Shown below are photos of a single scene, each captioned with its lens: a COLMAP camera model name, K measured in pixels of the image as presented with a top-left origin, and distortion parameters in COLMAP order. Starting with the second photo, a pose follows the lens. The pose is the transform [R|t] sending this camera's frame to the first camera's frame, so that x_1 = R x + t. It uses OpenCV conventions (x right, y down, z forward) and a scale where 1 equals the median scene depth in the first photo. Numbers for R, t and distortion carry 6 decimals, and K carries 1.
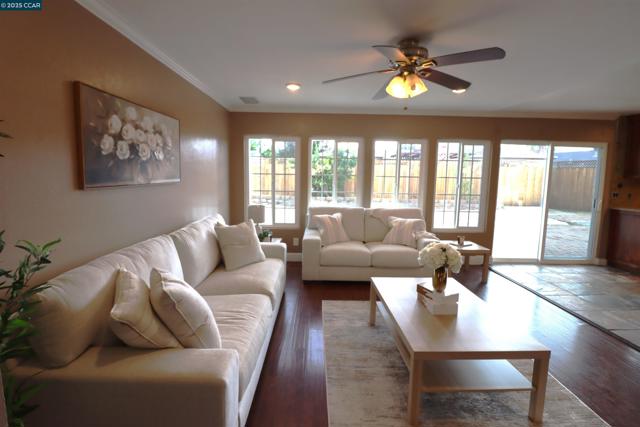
lens RADIAL K [[296.9, 0, 315.5], [0, 296.9, 205.3], [0, 0, 1]] dist [-0.004041, -0.009955]
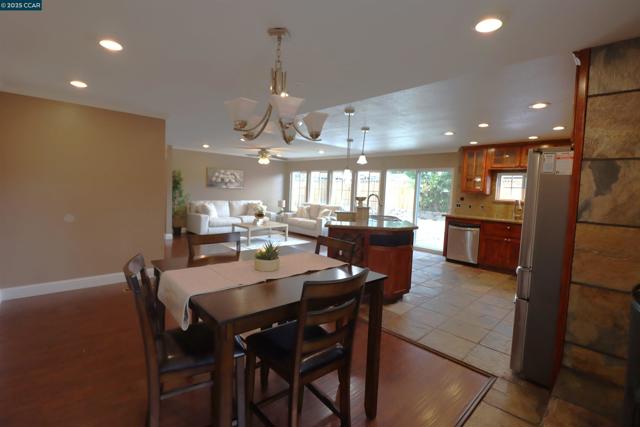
lens RADIAL K [[296.9, 0, 315.5], [0, 296.9, 208.2], [0, 0, 1]] dist [-0.004041, -0.009955]
pose [[0.685259, 0.059924, -0.725830, 2.455235], [-0.103725, 0.994480, -0.015824, 0.106722], [0.720875, 0.086130, 0.687692, -0.669641]]
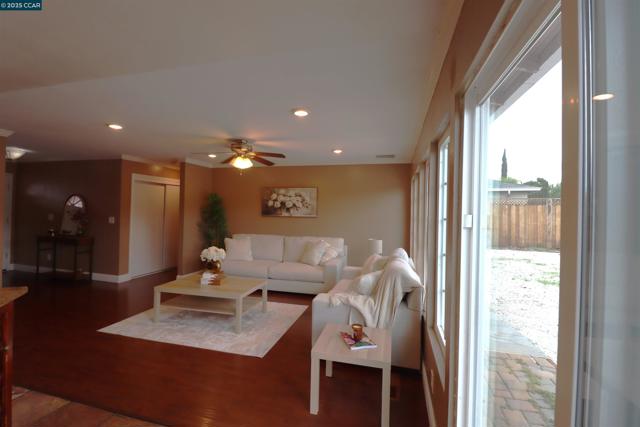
lens RADIAL K [[296.9, 0, 322.2], [0, 296.9, 203.6], [0, 0, 1]] dist [-0.004041, -0.009955]
pose [[-0.250875, -0.041124, -0.967146, 1.459359], [-0.124641, 0.992153, -0.009855, -0.149584], [0.959962, 0.118073, -0.254032, 1.495277]]
